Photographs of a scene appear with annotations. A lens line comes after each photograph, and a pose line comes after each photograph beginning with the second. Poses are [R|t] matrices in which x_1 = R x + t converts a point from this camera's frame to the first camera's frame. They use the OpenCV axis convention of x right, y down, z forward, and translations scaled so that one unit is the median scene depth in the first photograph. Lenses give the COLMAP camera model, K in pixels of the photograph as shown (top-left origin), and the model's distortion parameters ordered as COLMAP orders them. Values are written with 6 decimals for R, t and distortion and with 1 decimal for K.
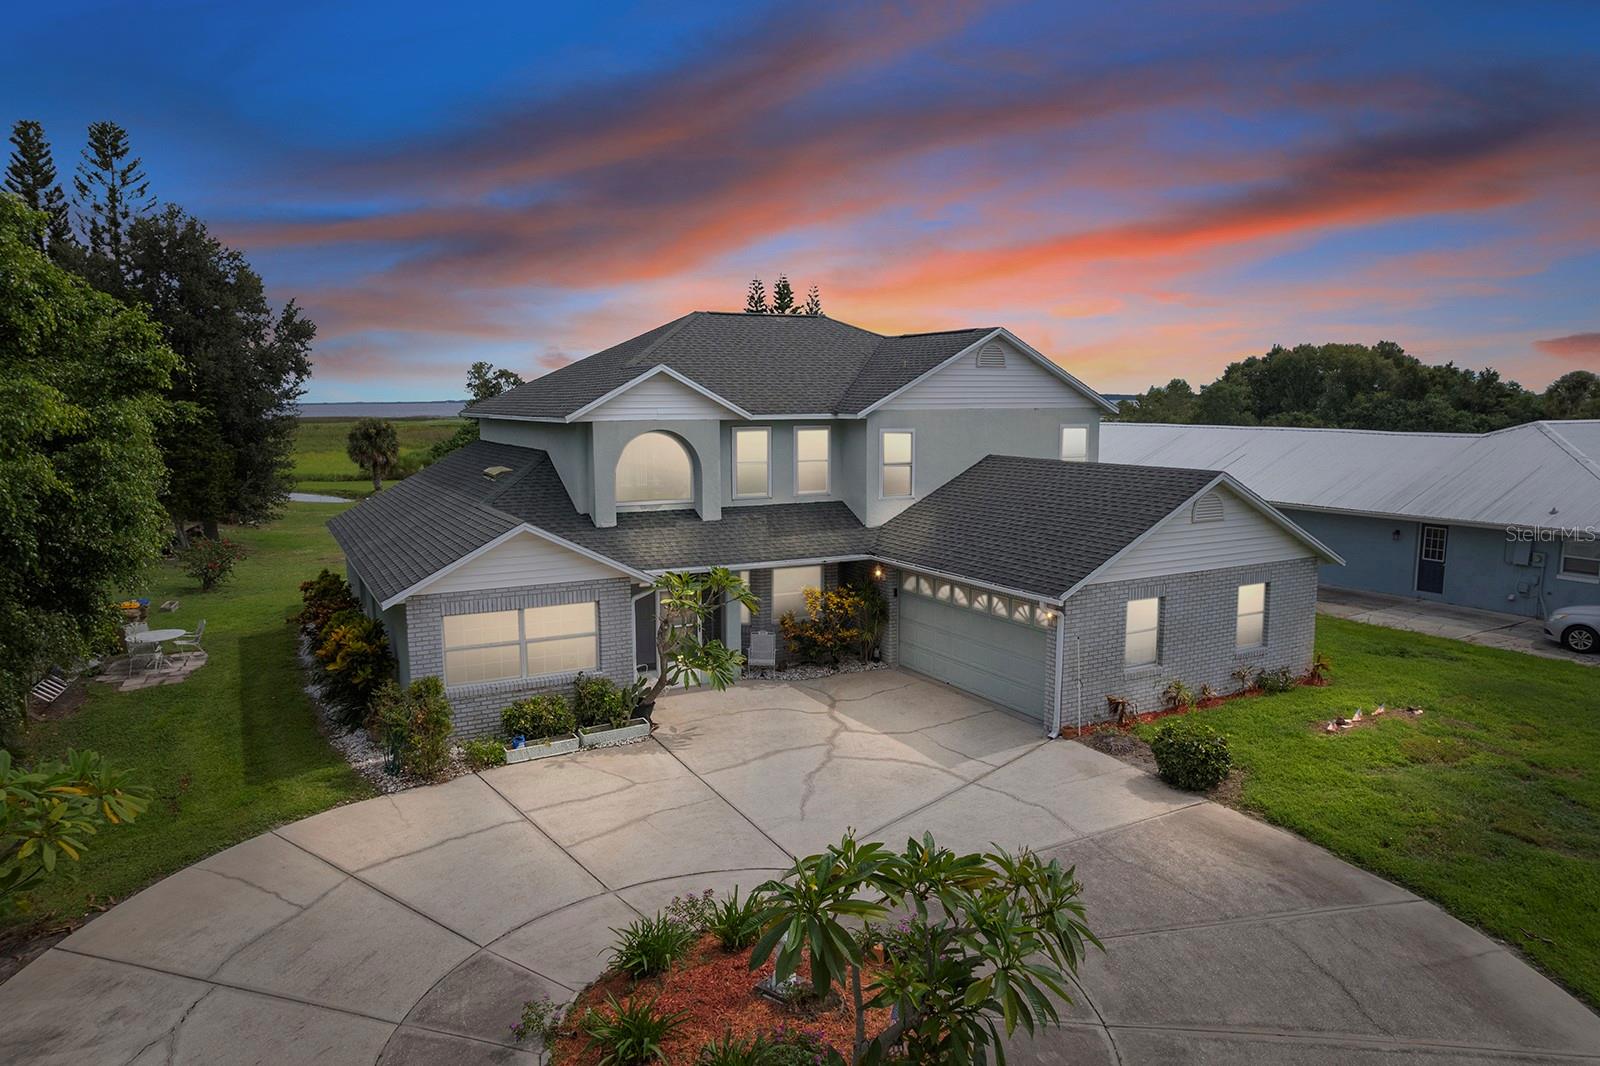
lens RADIAL K [[1024.2, 0, 796.8], [0, 1024.2, 566.7], [0, 0, 1]] dist [-0.094603, 0.087817]
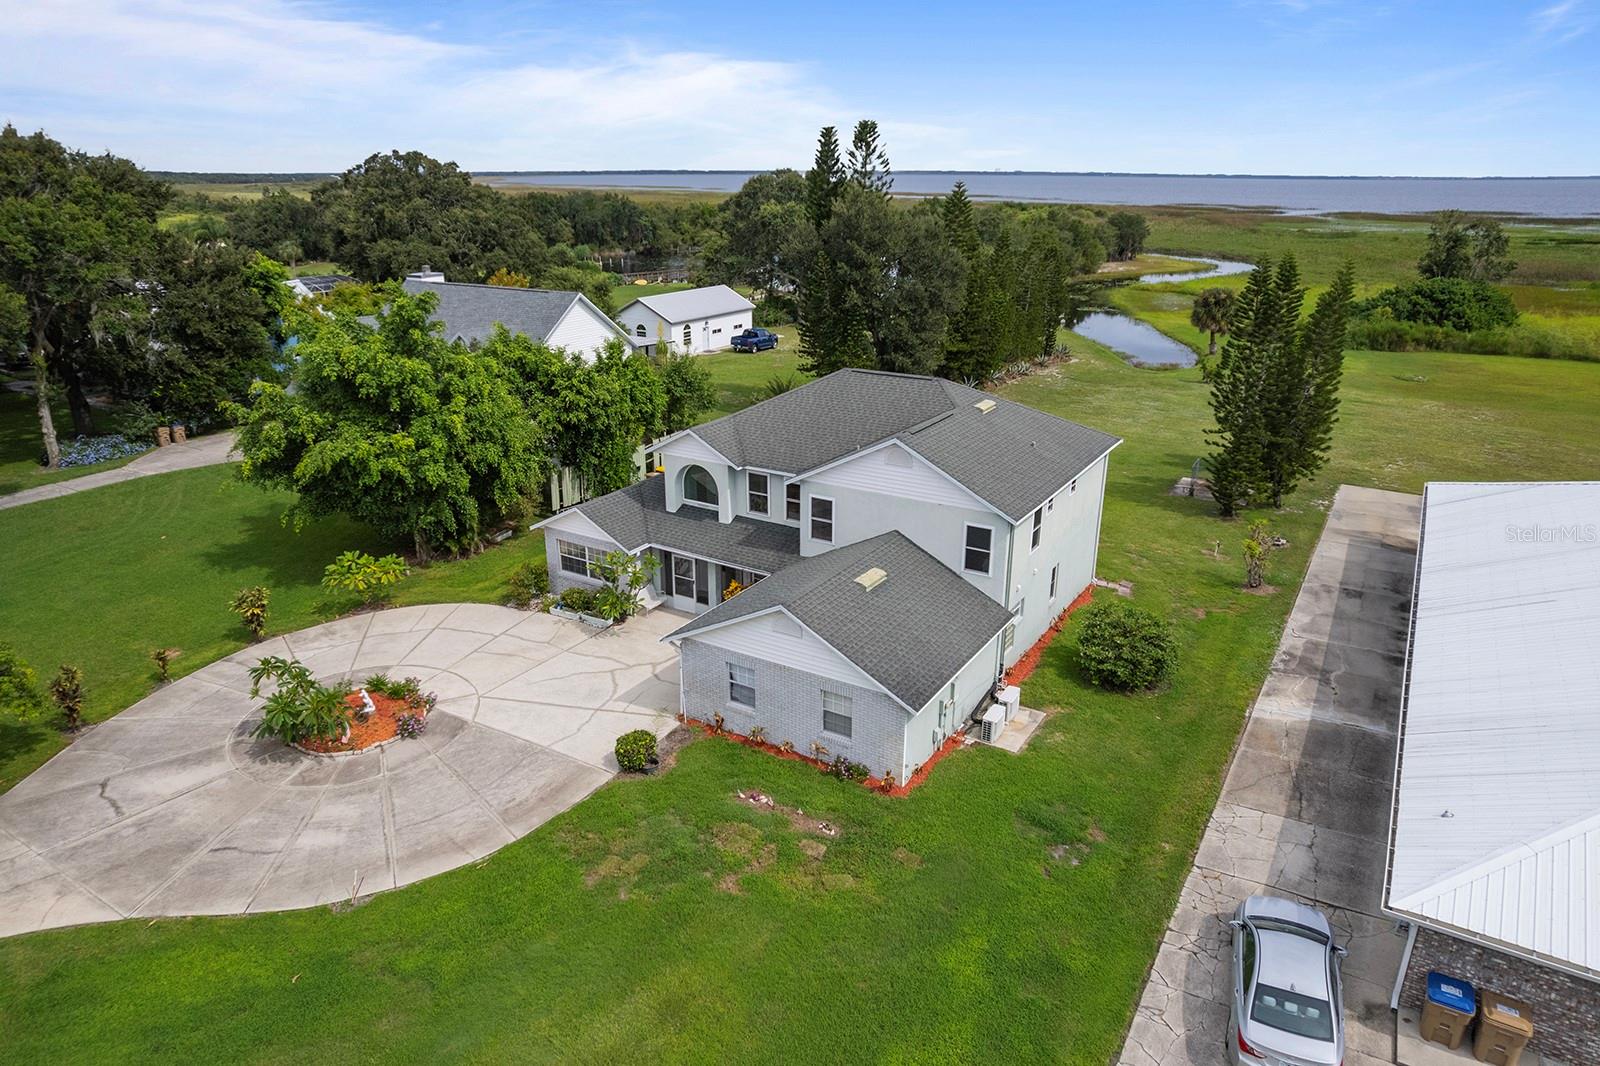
lens RADIAL K [[1024.2, 0, 796.8], [0, 1024.2, 566.7], [0, 0, 1]] dist [-0.094603, 0.087817]
pose [[0.500313, 0.320531, -0.804330, 1.391980], [-0.144009, 0.946820, 0.287738, -0.494834], [0.853785, -0.028128, 0.519866, 0.259619]]
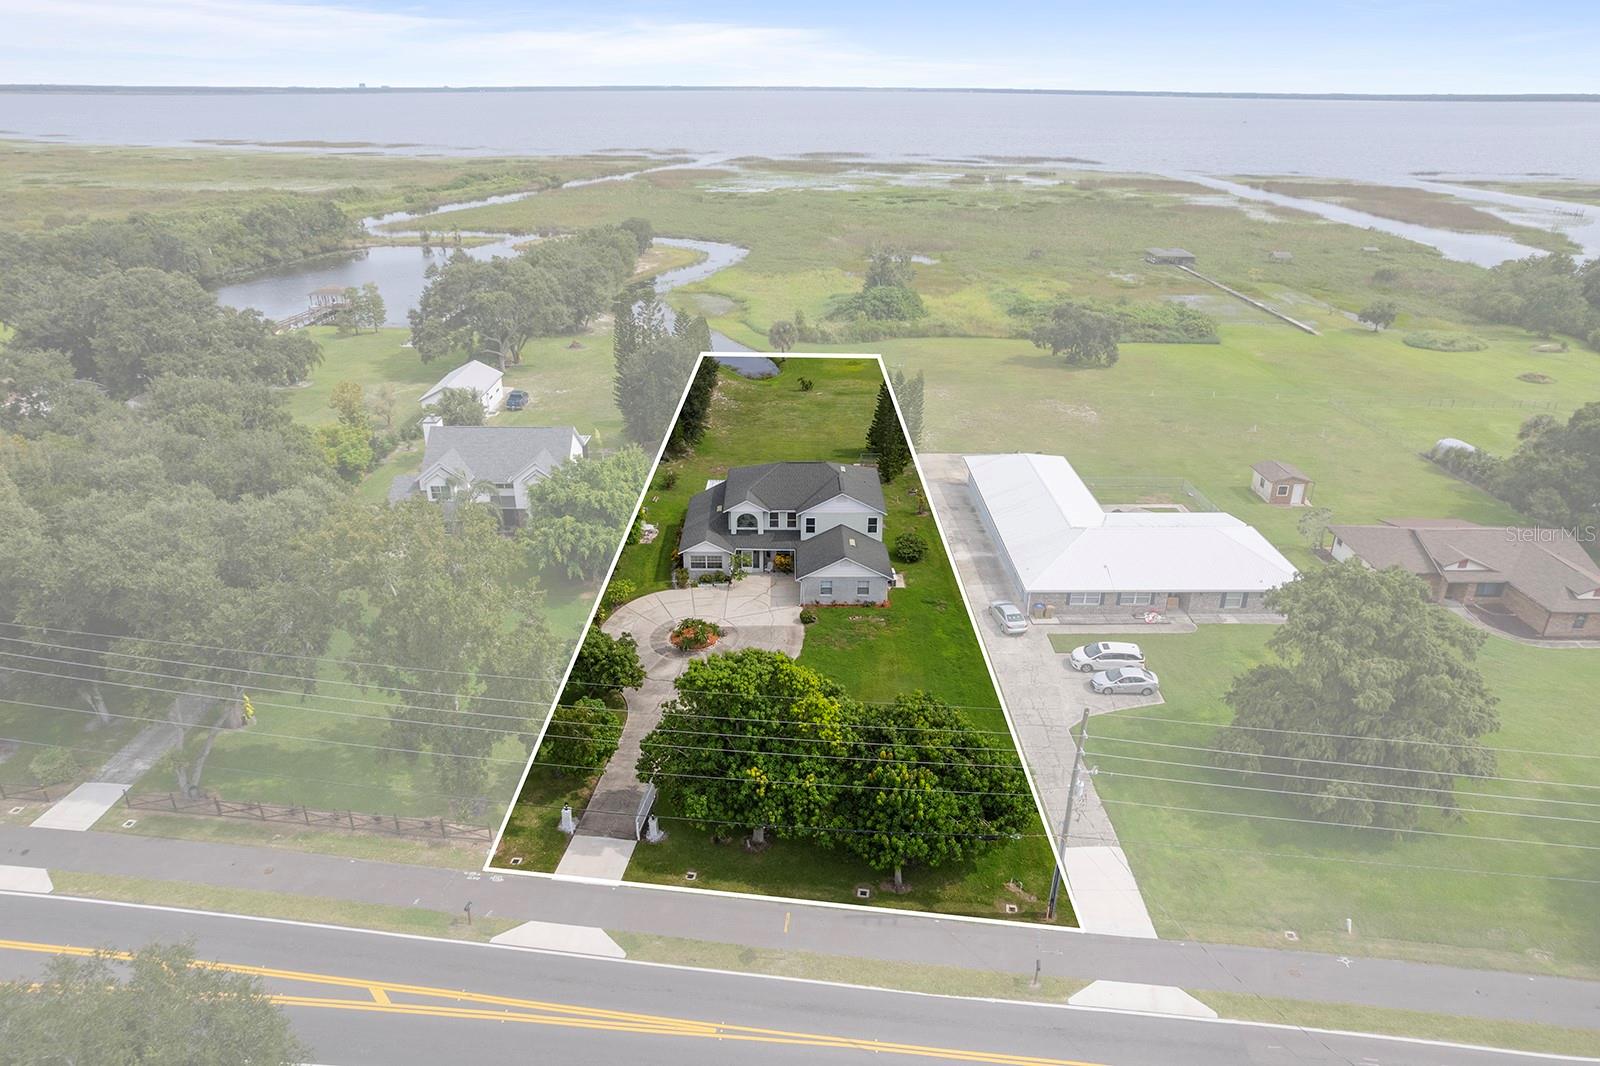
lens RADIAL K [[1024.2, 0, 796.8], [0, 1024.2, 566.7], [0, 0, 1]] dist [-0.094603, 0.087817]
pose [[0.884847, 0.210819, -0.415454, 1.872732], [-0.085592, 0.950140, 0.299846, -1.226990], [0.457953, -0.229758, 0.858773, -2.617603]]
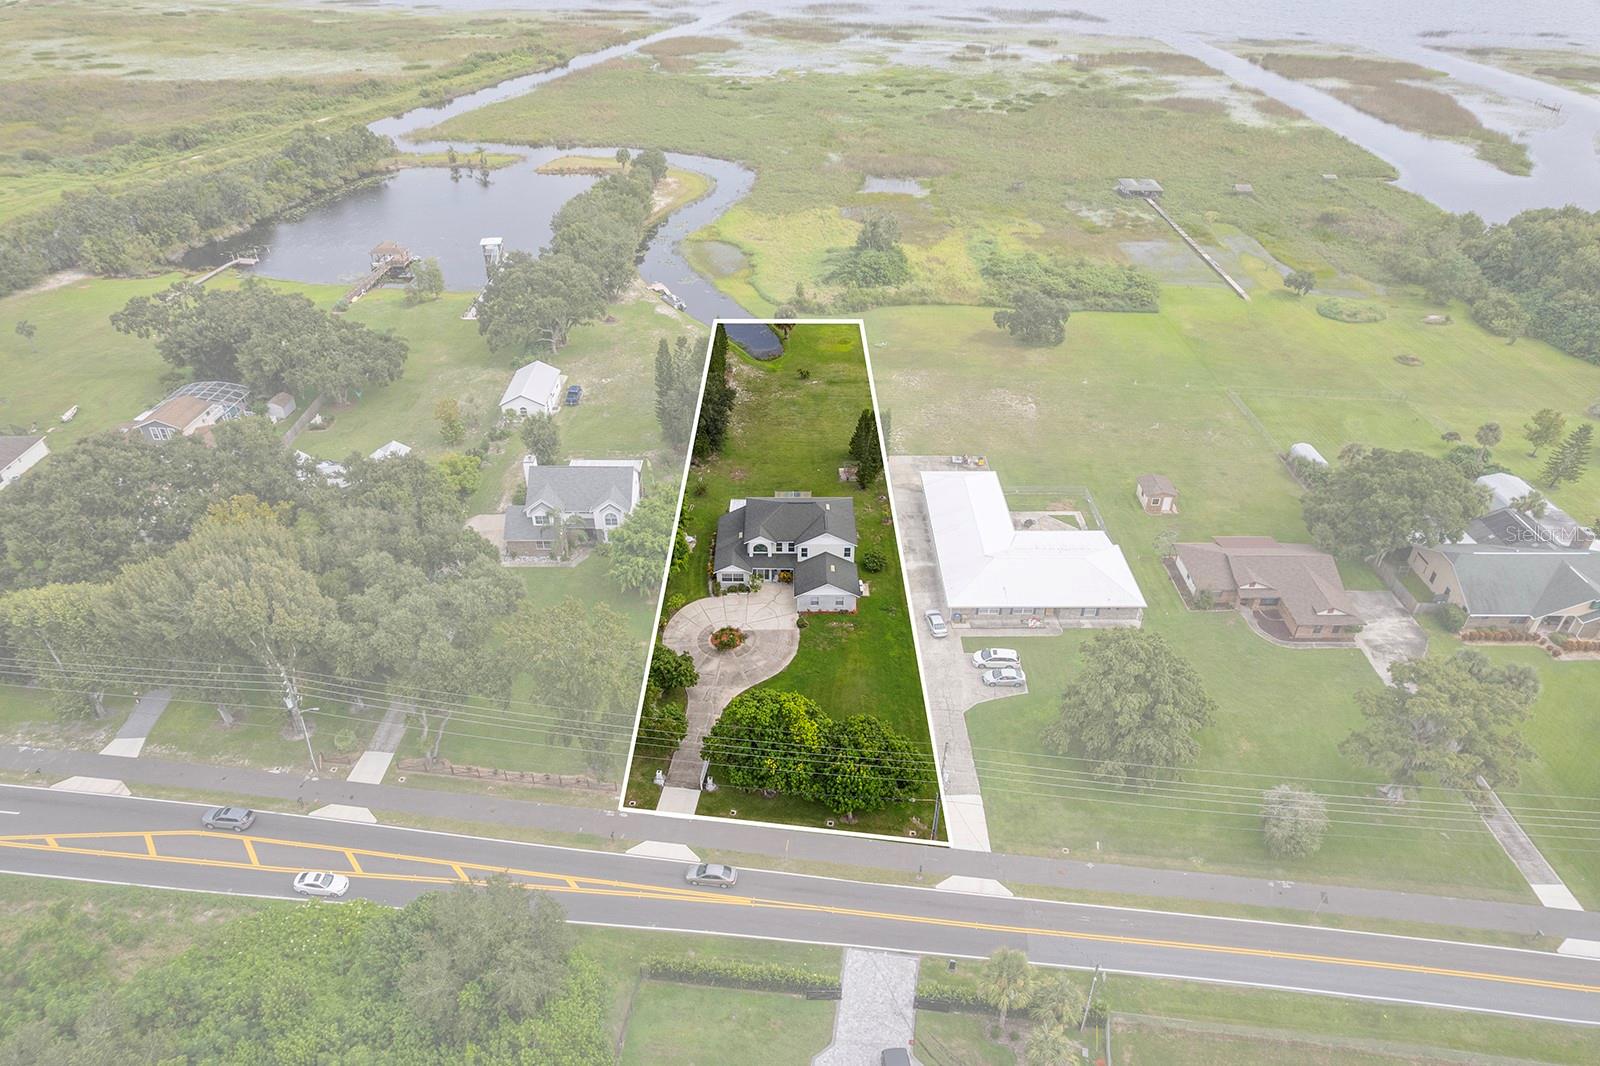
lens RADIAL K [[1024.2, 0, 796.8], [0, 1024.2, 566.7], [0, 0, 1]] dist [-0.094603, 0.087817]
pose [[0.883281, 0.280918, -0.375365, 2.415021], [-0.085743, 0.883905, 0.459739, -2.875322], [0.460936, -0.373894, 0.804824, -3.908810]]
